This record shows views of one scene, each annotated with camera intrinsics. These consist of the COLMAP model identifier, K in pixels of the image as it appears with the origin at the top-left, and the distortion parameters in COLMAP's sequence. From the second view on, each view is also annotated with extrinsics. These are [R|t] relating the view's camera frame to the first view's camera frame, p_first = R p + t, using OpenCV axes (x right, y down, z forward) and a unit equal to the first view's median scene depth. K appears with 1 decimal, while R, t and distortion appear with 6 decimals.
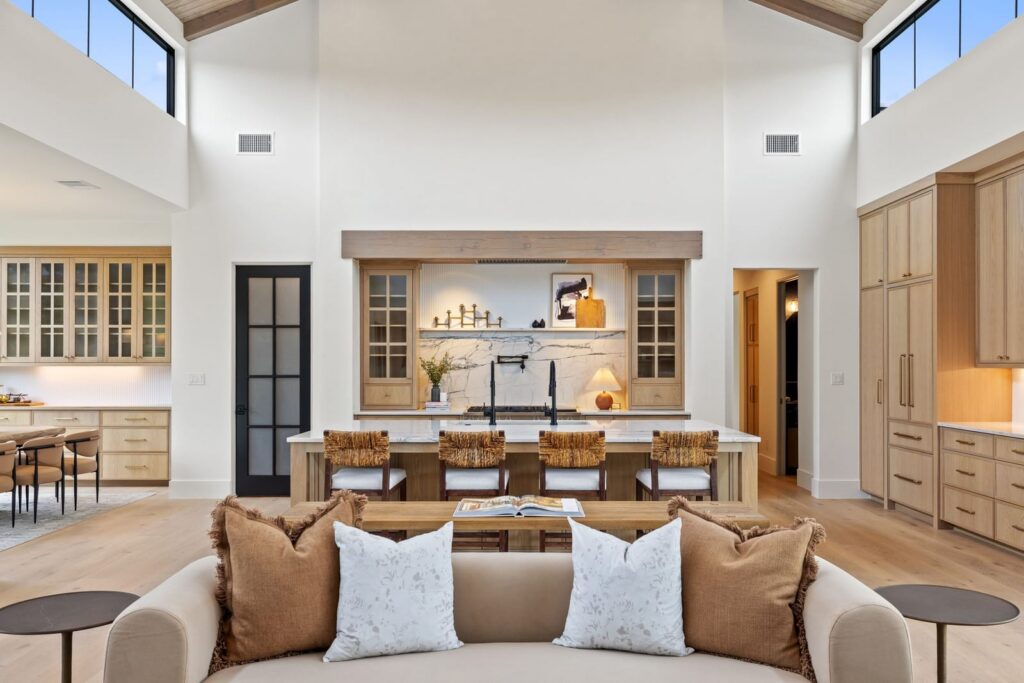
lens RADIAL K [[841.2, 0, 514.6], [0, 841.2, 357.5], [0, 0, 1]] dist [0.002522, -0.007438]
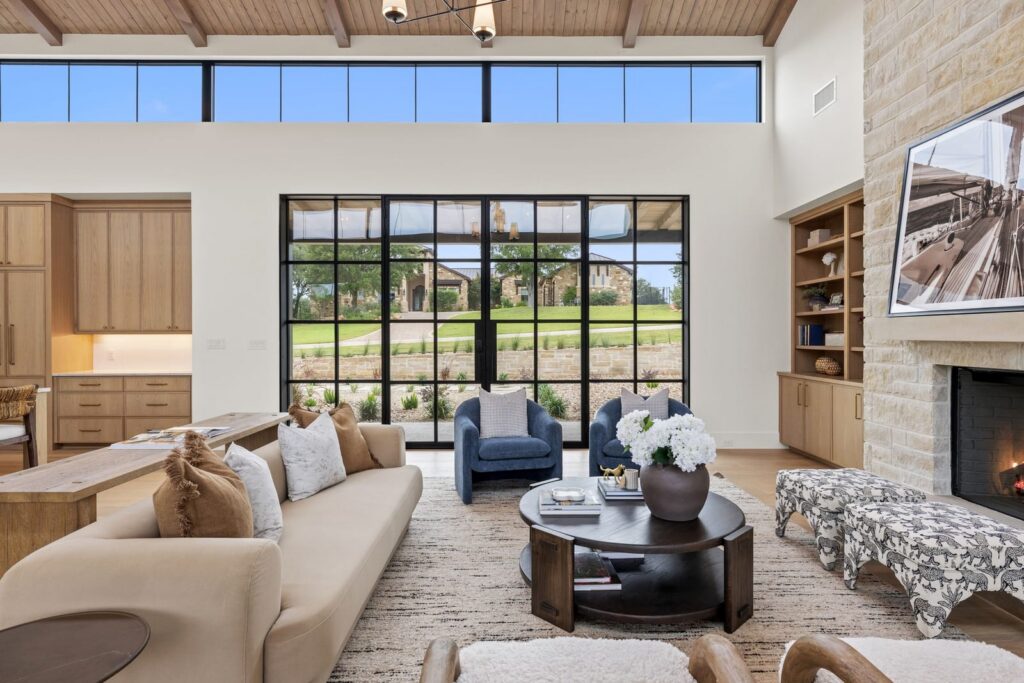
lens RADIAL K [[544.7, 0, 514.5], [0, 544.7, 339.4], [0, 0, 1]] dist [-0.003944, 0.002536]
pose [[0.002791, -0.006253, 0.999977, -0.314699], [-0.003465, 0.999974, 0.006263, 0.009719], [-0.999990, -0.003482, 0.002770, 0.191050]]
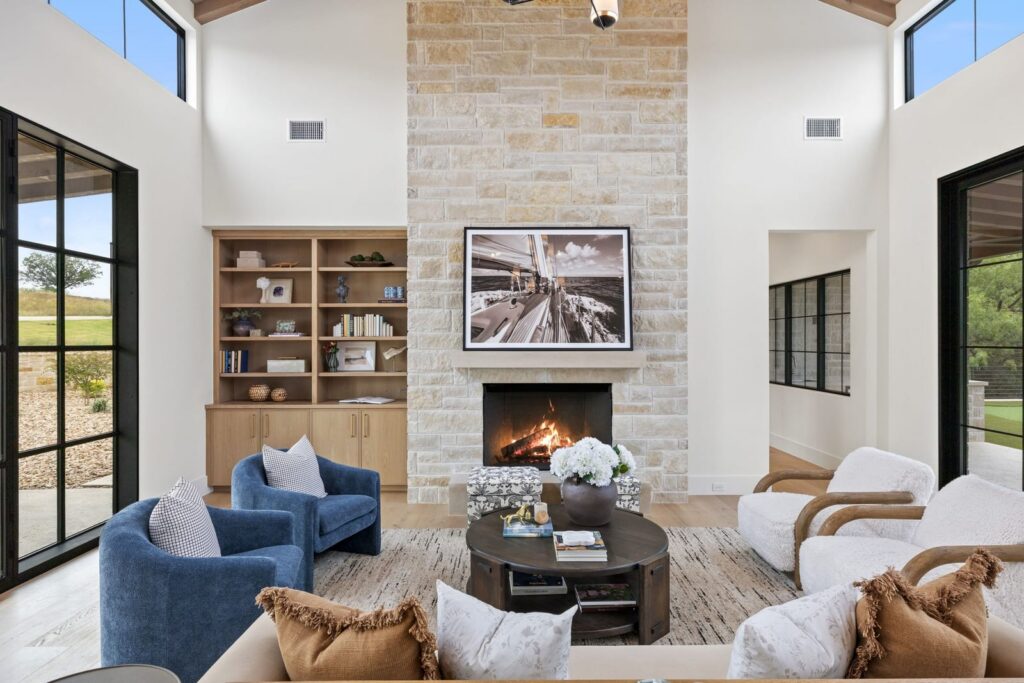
lens RADIAL K [[585.5, 0, 517.4], [0, 585.5, 339.2], [0, 0, 1]] dist [0.003602, -0.000227]
pose [[-0.999888, 0.002297, 0.014769, 0.045091], [0.002153, 0.999950, -0.009745, -0.012082], [-0.014791, -0.009712, -0.999843, 0.513338]]
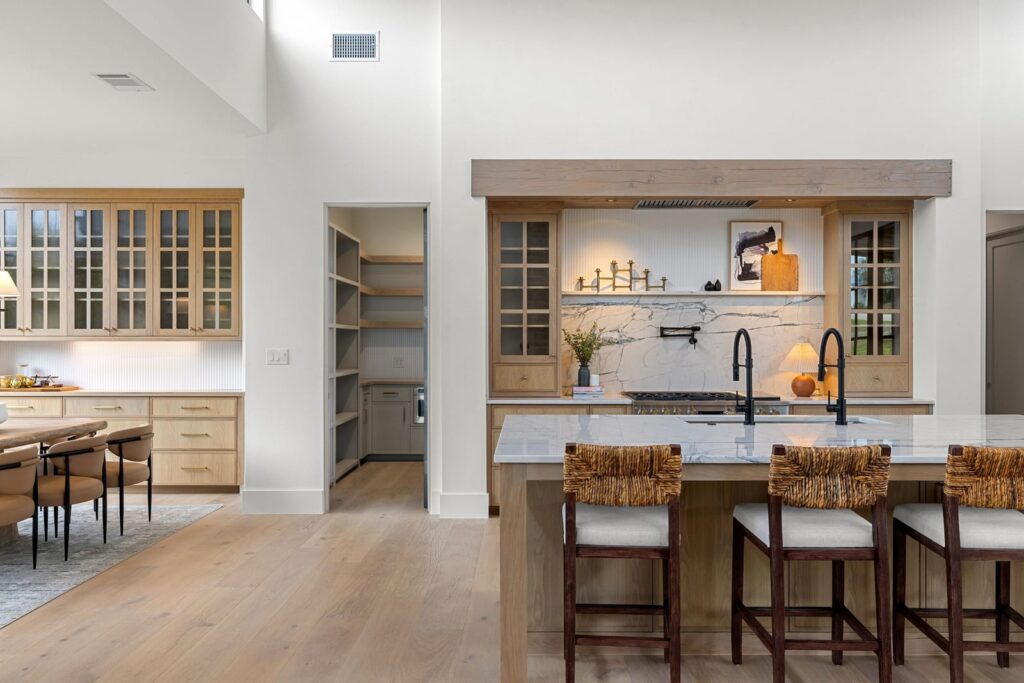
lens RADIAL K [[805.1, 0, 520.3], [0, 805.1, 343.7], [0, 0, 1]] dist [0.001179, -0.003019]
pose [[0.999965, 0.000243, -0.008379, -0.152252], [-0.000194, 0.999984, 0.005740, 0.009448], [0.008380, -0.005738, 0.999948, 0.272830]]
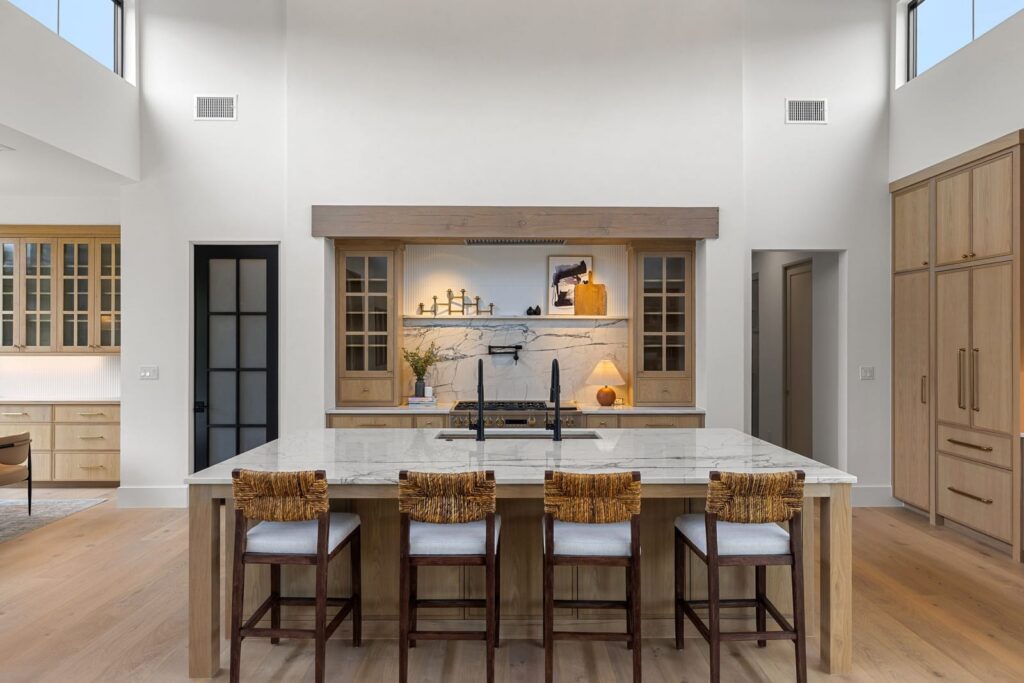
lens RADIAL K [[703.7, 0, 512.5], [0, 703.7, 337.1], [0, 0, 1]] dist [0.002348, 0.001287]
pose [[0.999955, 0.001493, 0.009393, -0.001616], [-0.001514, 0.999996, 0.002289, -0.014267], [-0.009389, -0.002303, 0.999953, 0.252758]]
